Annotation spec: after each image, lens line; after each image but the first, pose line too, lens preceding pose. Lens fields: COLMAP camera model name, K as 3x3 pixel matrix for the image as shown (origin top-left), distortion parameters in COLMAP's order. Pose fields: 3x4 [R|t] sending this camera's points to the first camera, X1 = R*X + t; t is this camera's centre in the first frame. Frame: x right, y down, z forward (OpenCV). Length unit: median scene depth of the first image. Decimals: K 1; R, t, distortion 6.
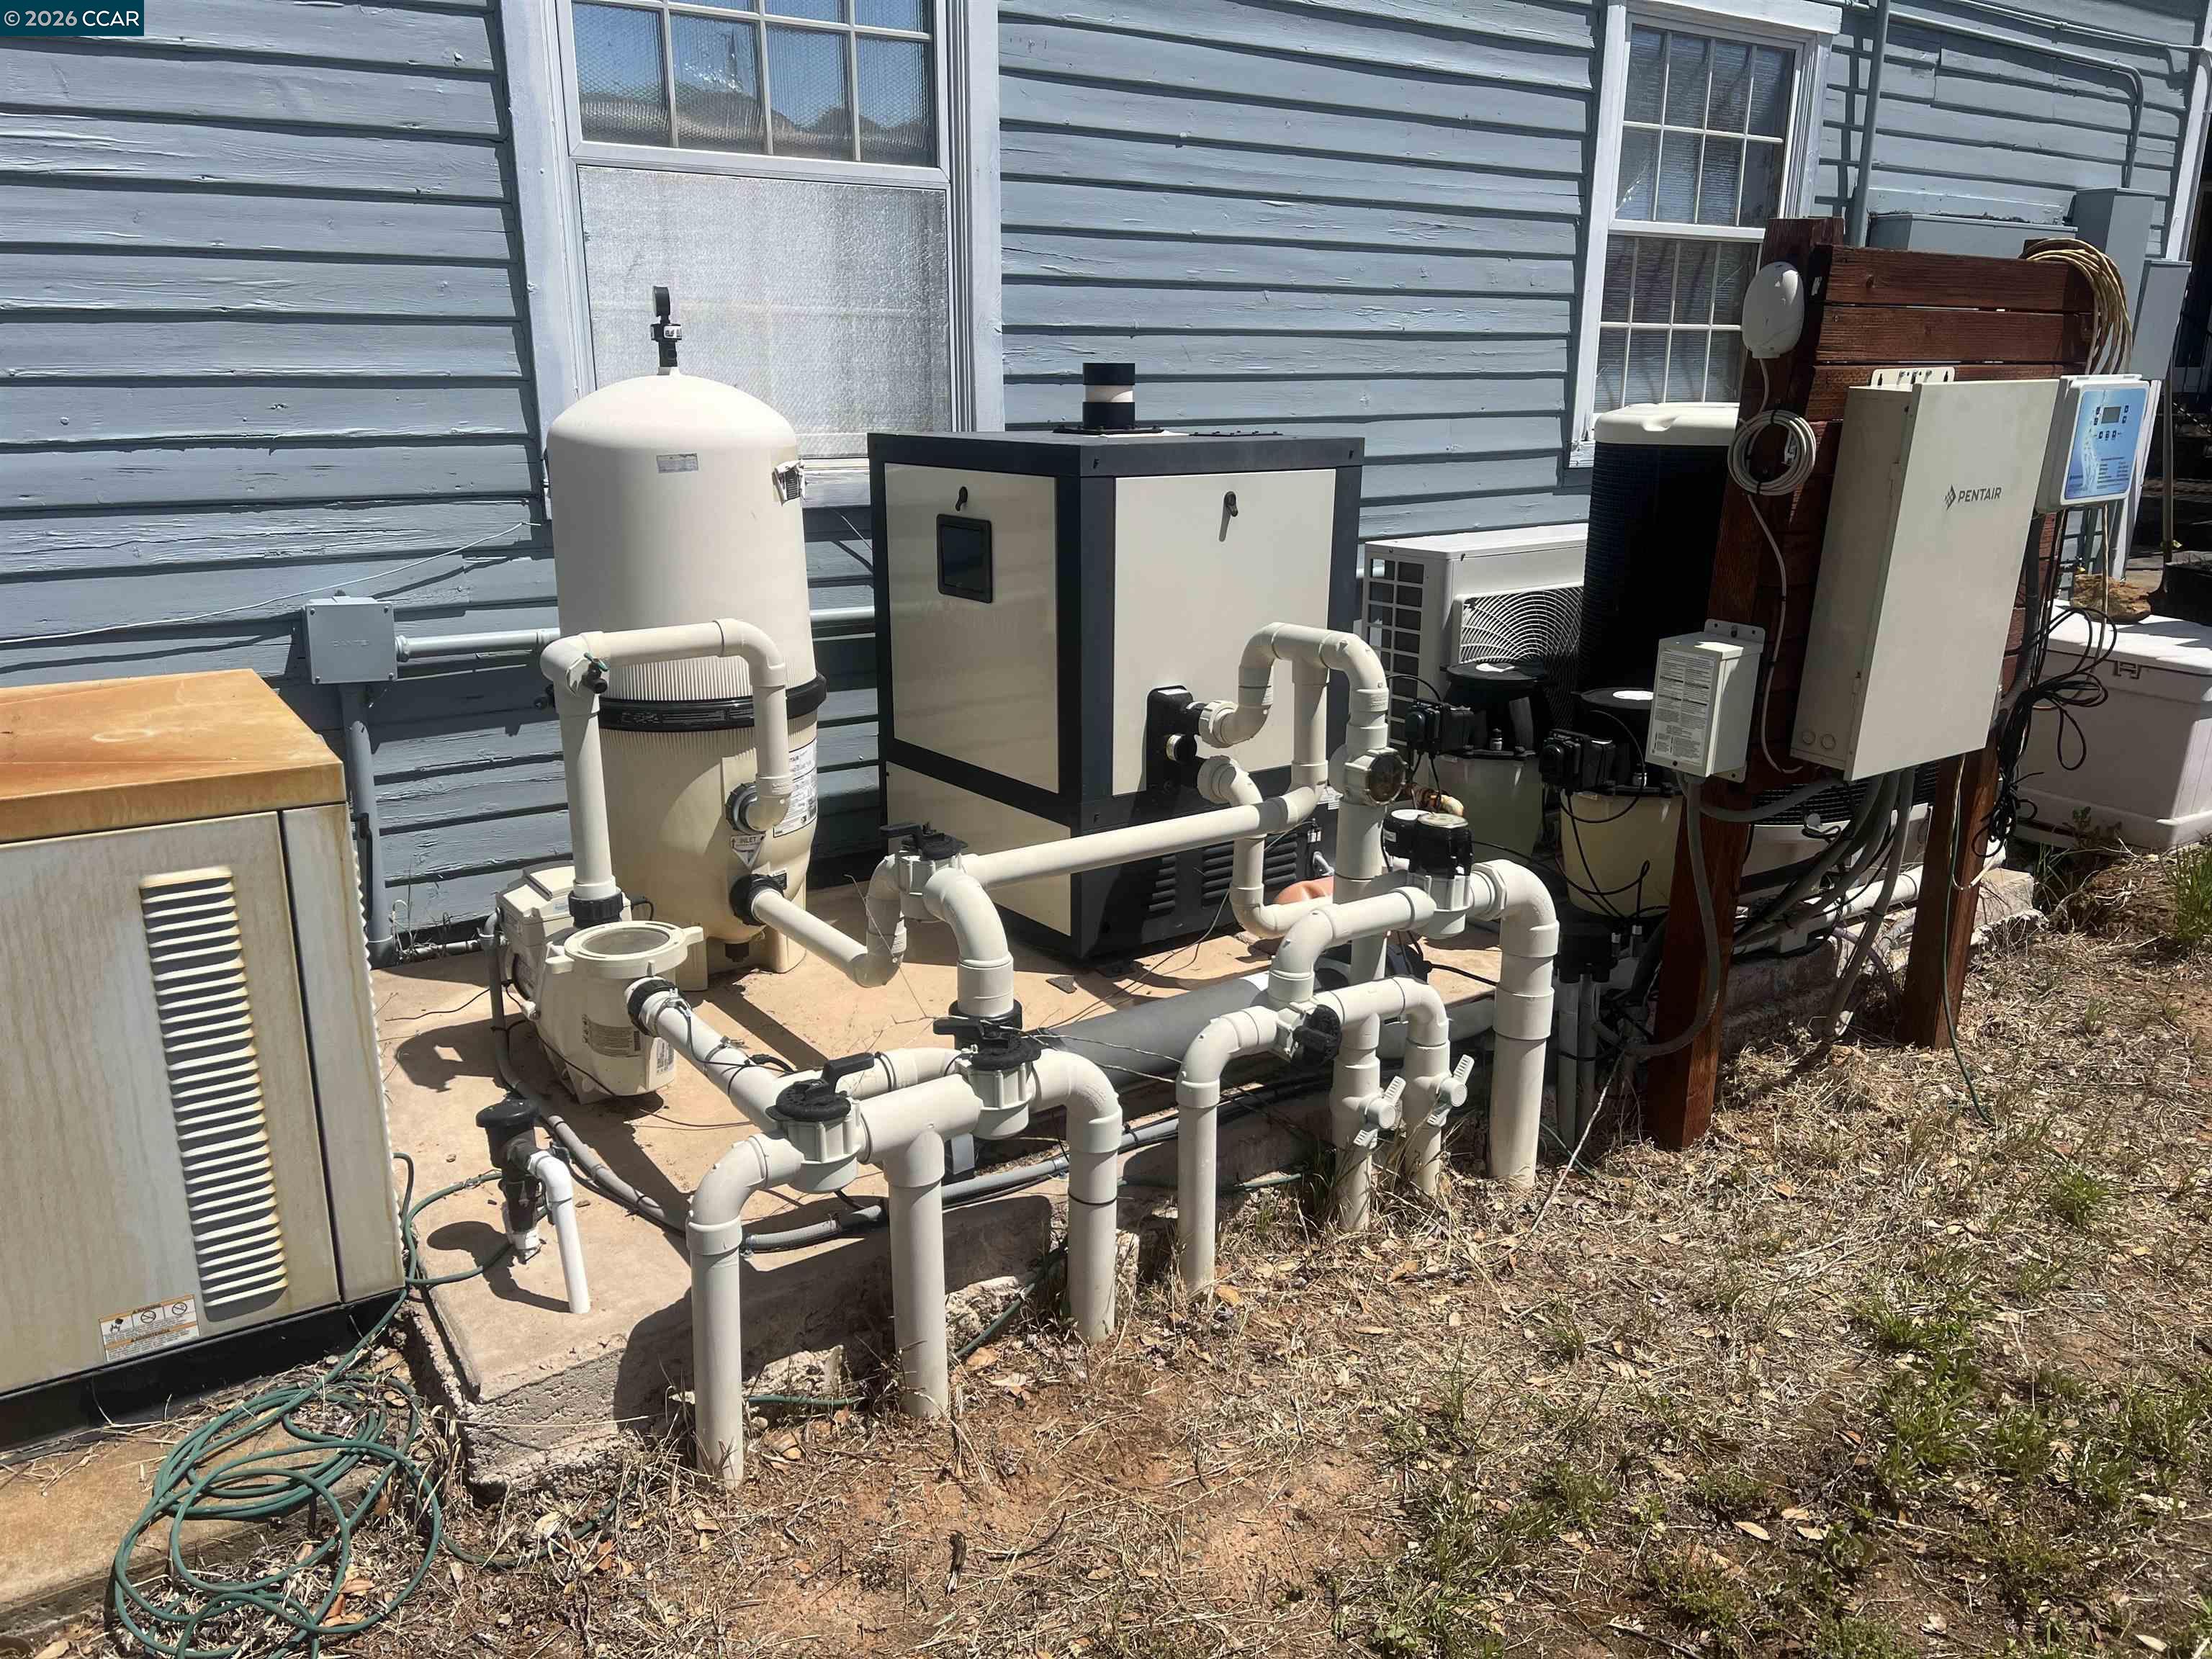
lens RADIAL K [[1670.8, 0, 1106.0], [0, 1670.8, 829.5], [0, 0, 1]] dist [0.055798, -0.059582]
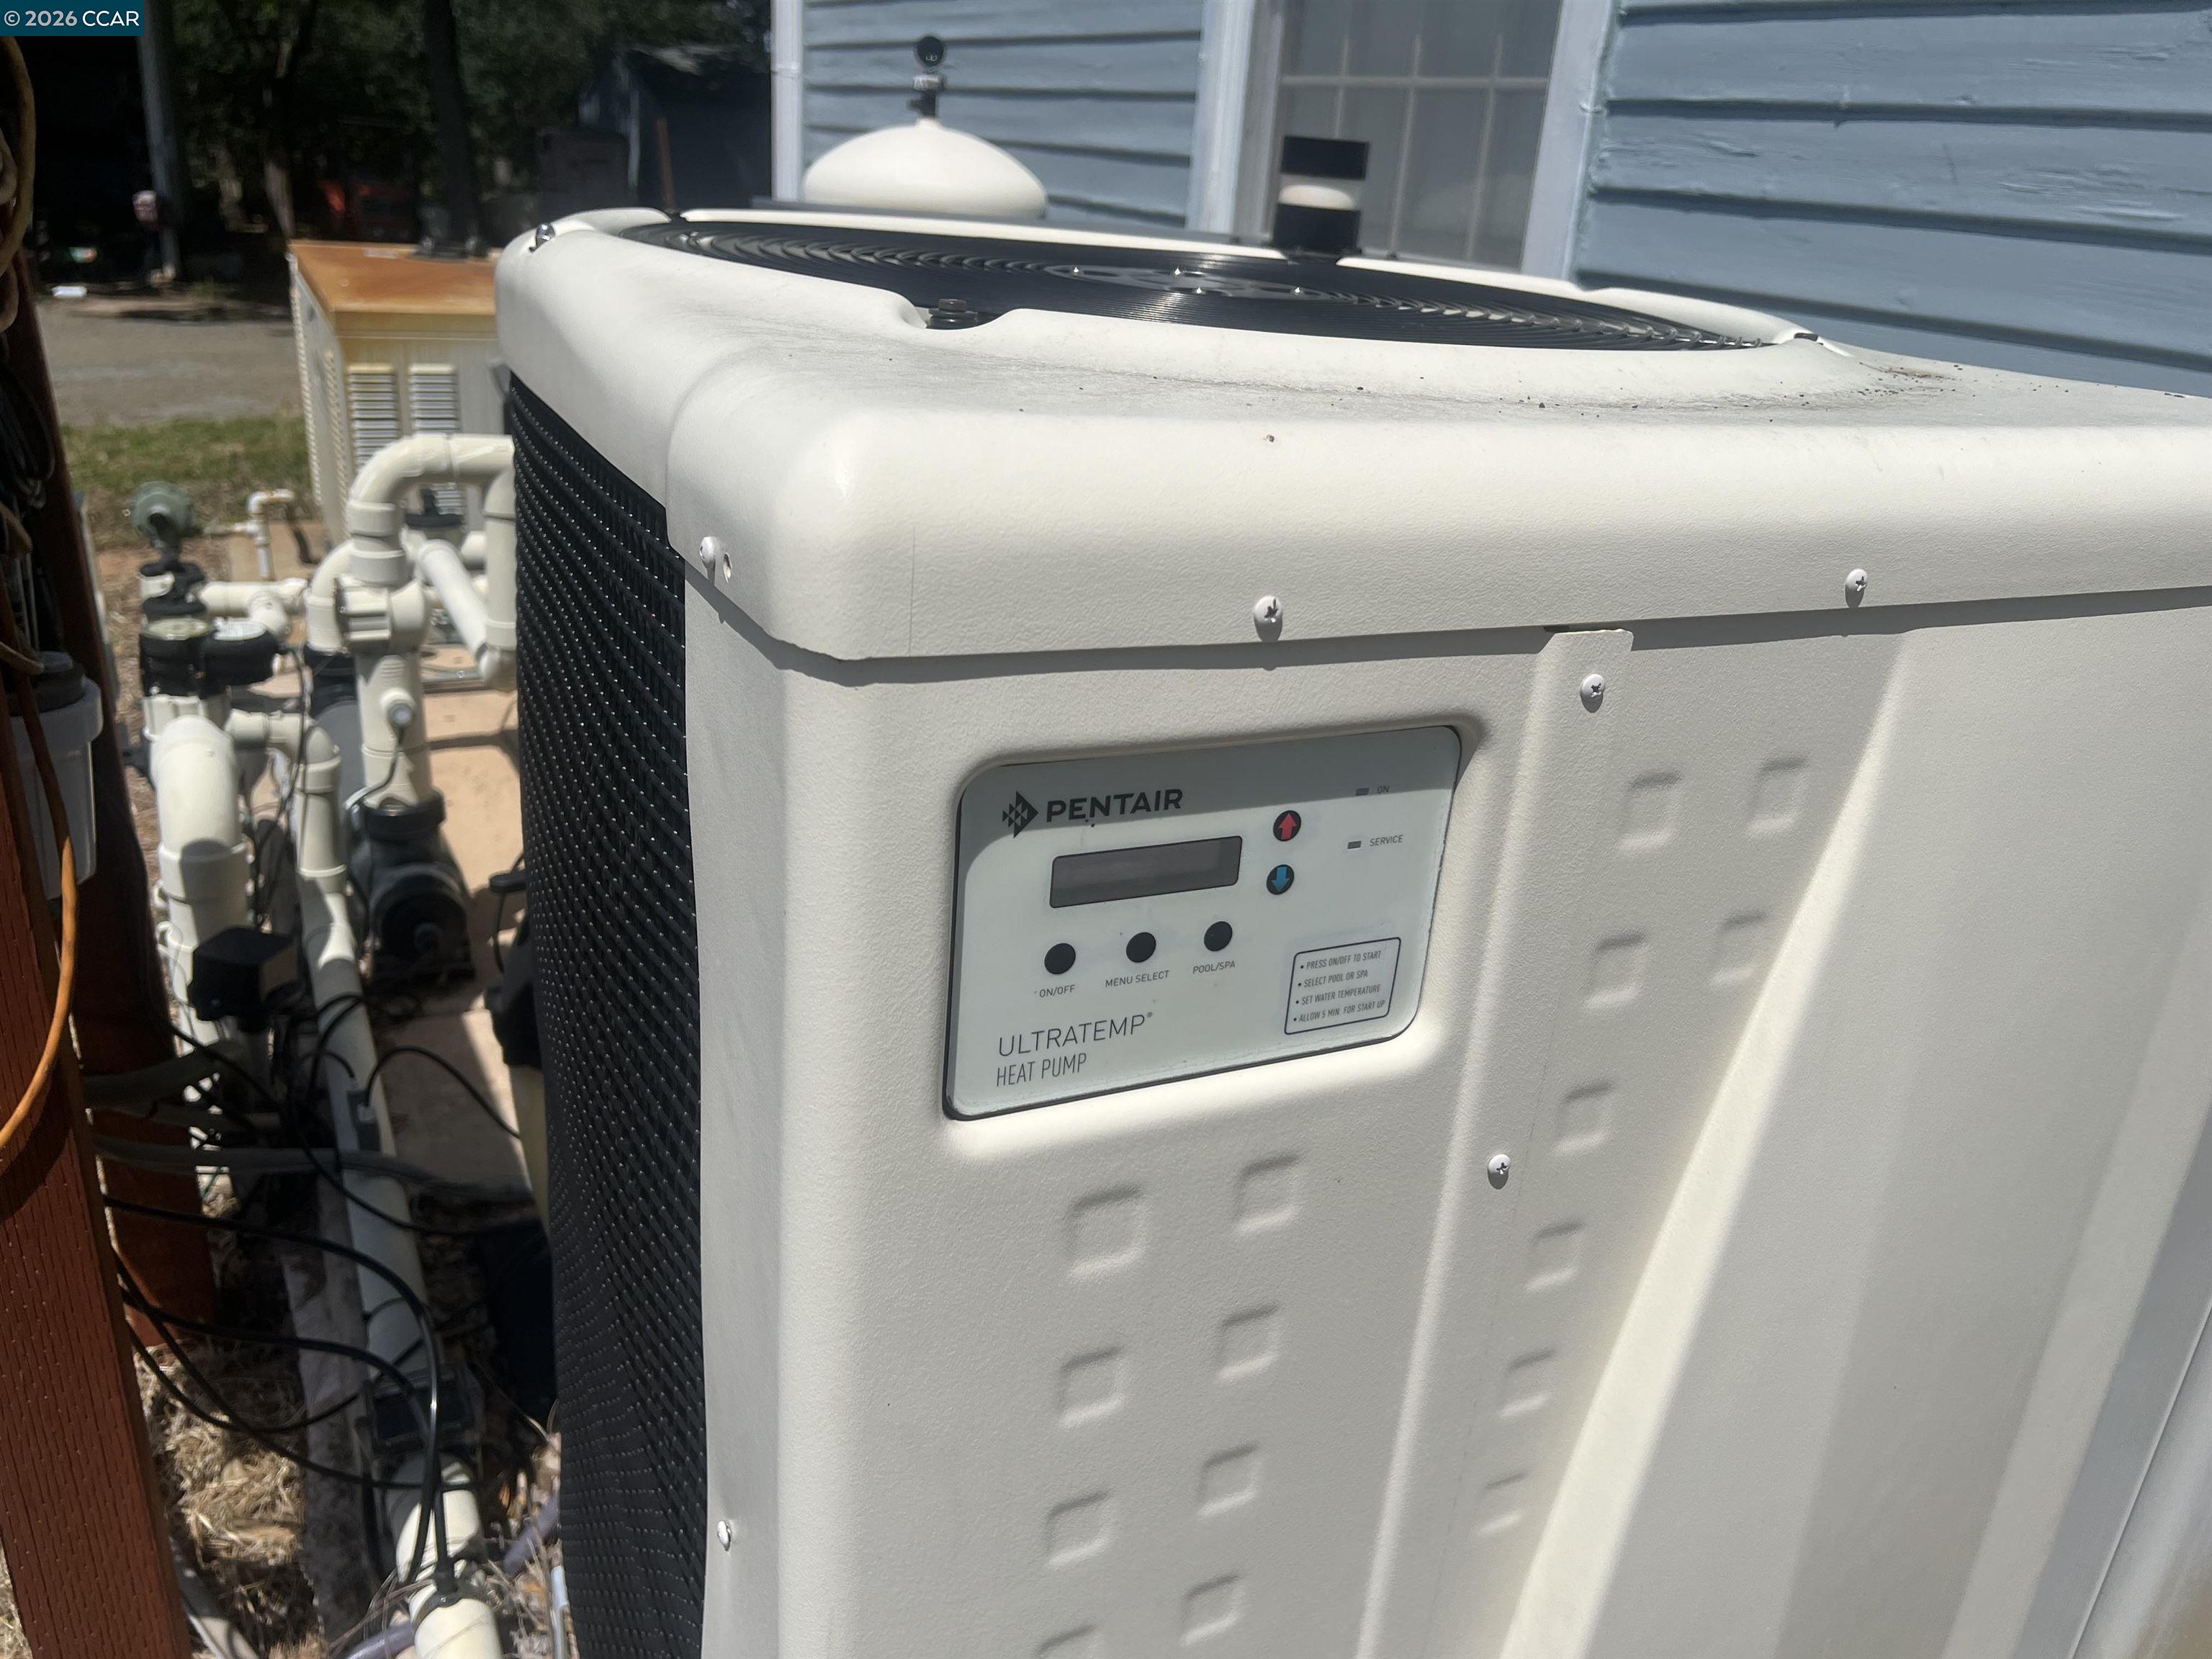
lens RADIAL K [[1720.3, 0, 1106.0], [0, 1720.3, 829.5], [0, 0, 1]] dist [-0.009779, -0.005367]
pose [[-0.139859, 0.352132, -0.925442, 1.156280], [-0.339560, 0.860896, 0.378889, -0.474656], [0.930128, 0.367234, -0.000835, 1.779821]]
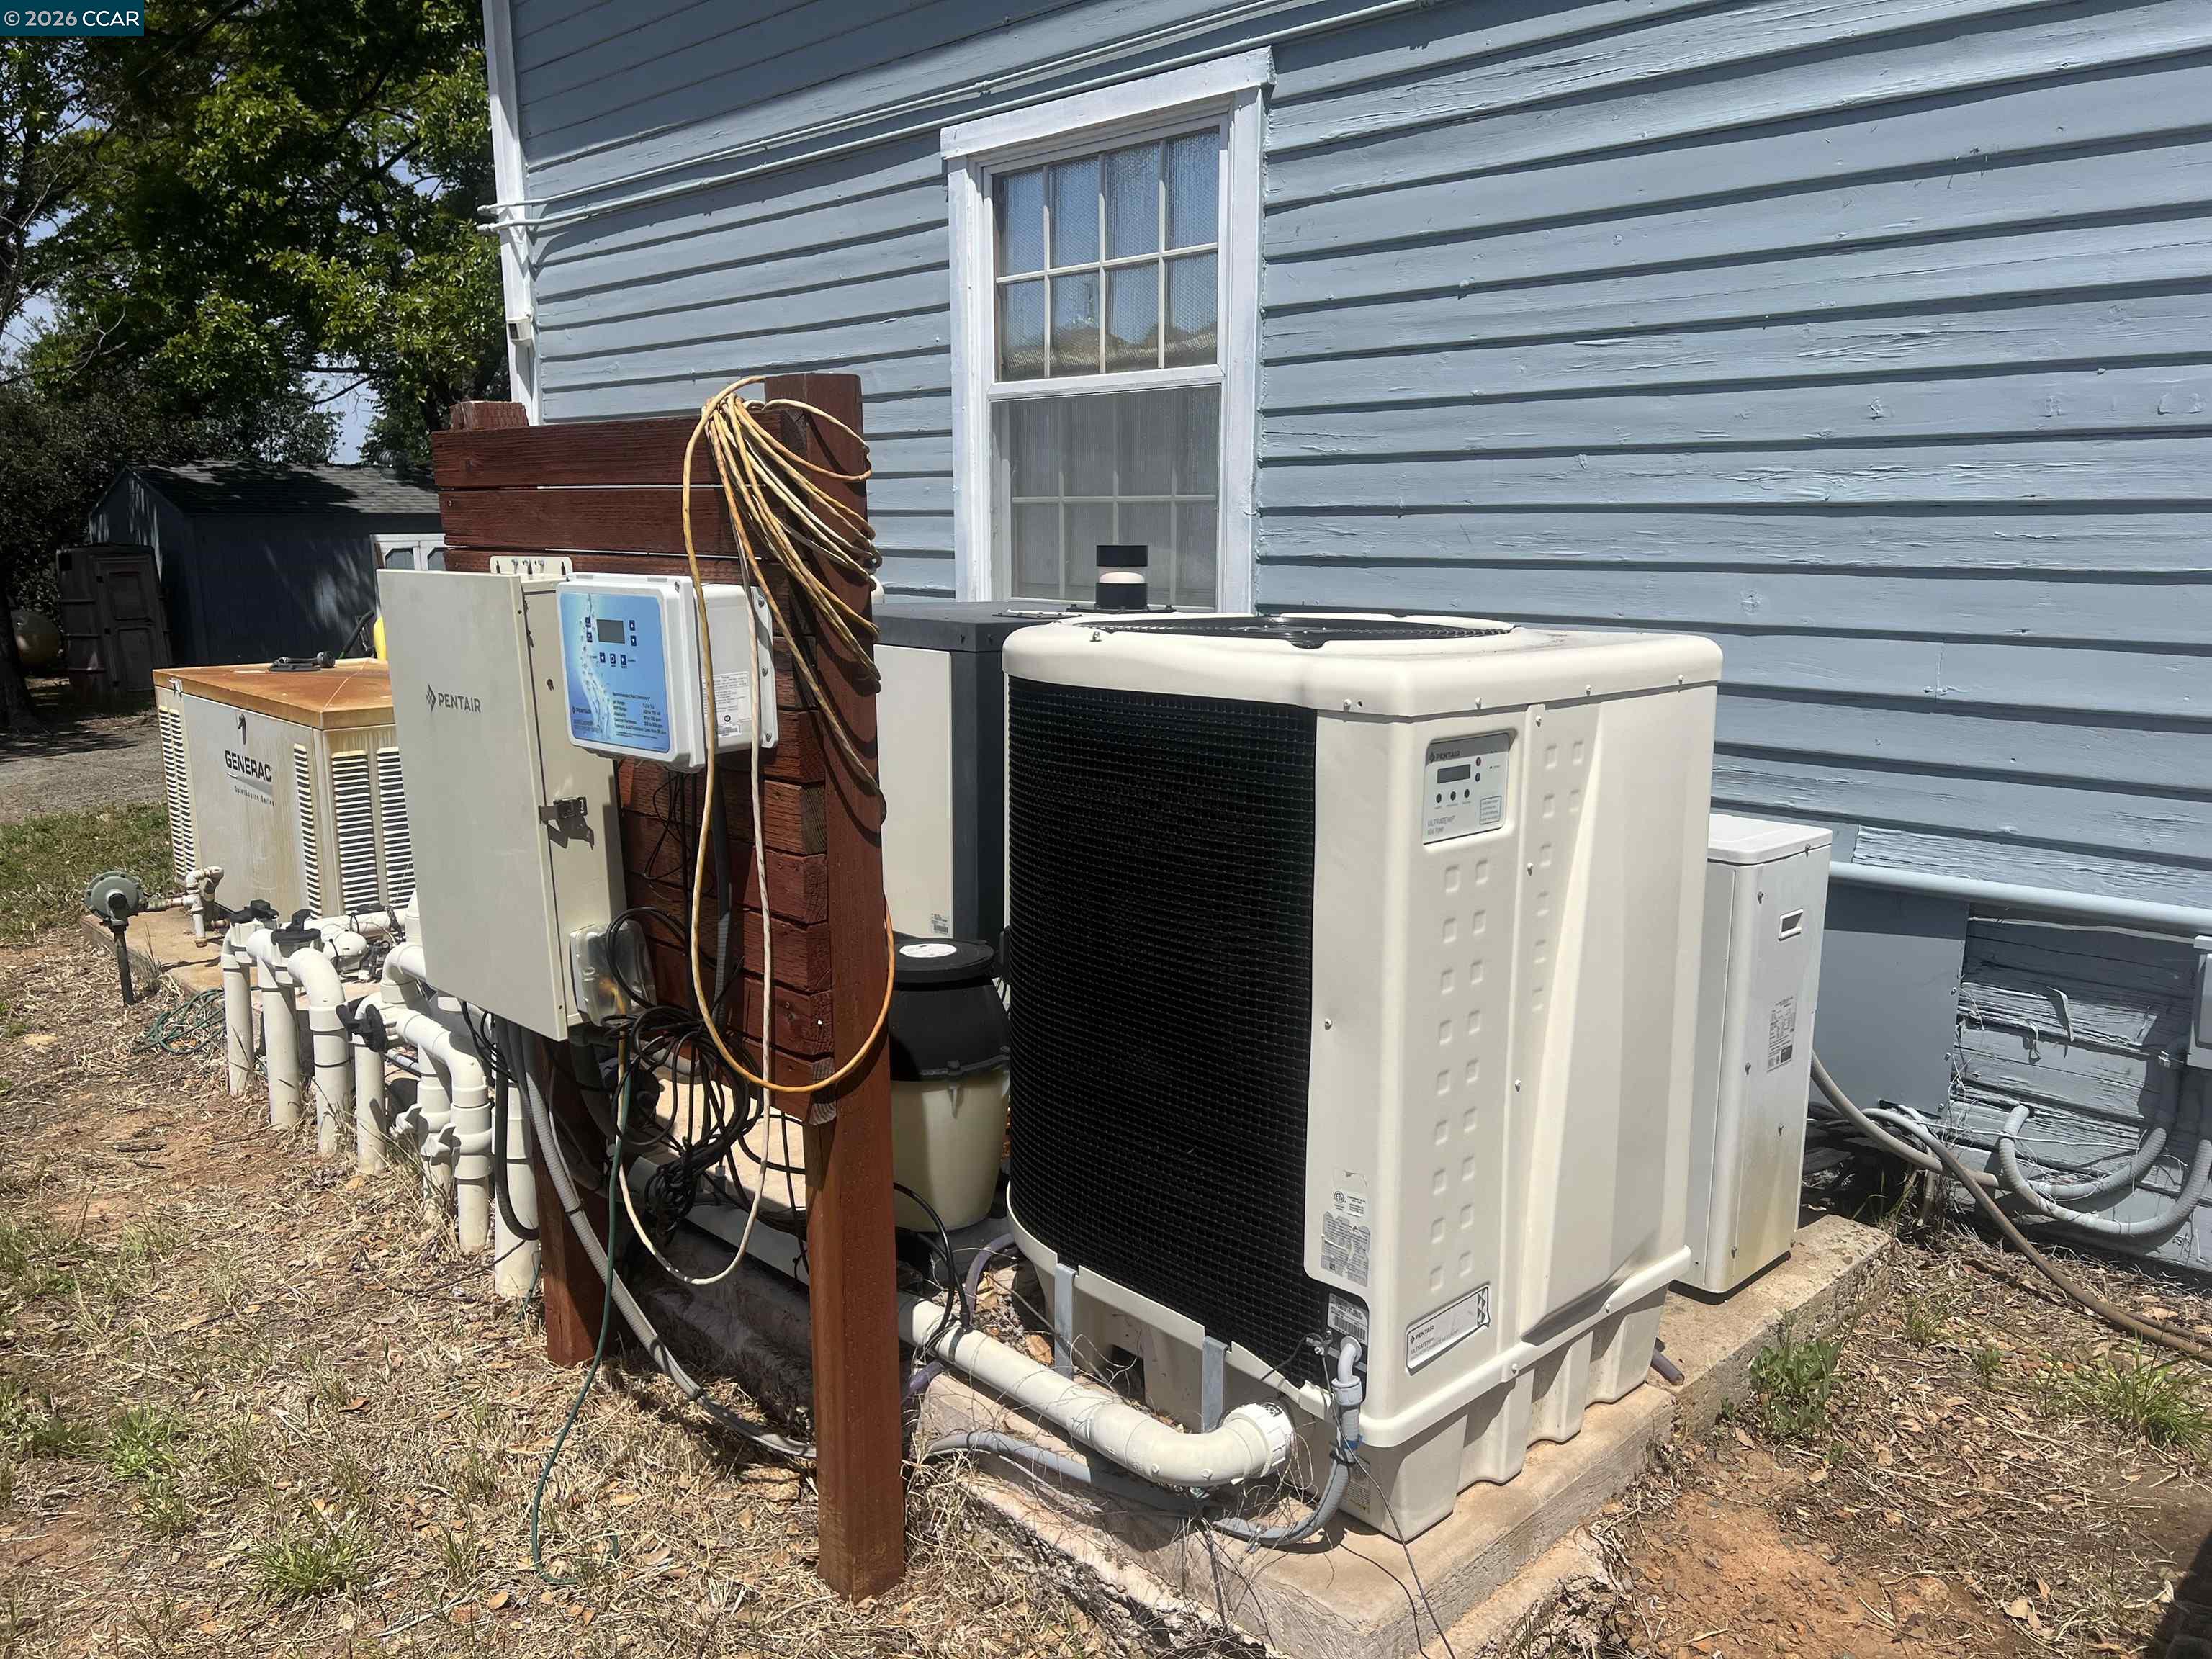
lens RADIAL K [[1670.8, 0, 1106.0], [0, 1670.8, 829.5], [0, 0, 1]] dist [0.055798, -0.059582]
pose [[0.167661, 0.173516, -0.970455, 1.760491], [-0.270216, 0.954777, 0.124029, -0.414160], [0.948089, 0.241438, 0.206966, 1.441874]]
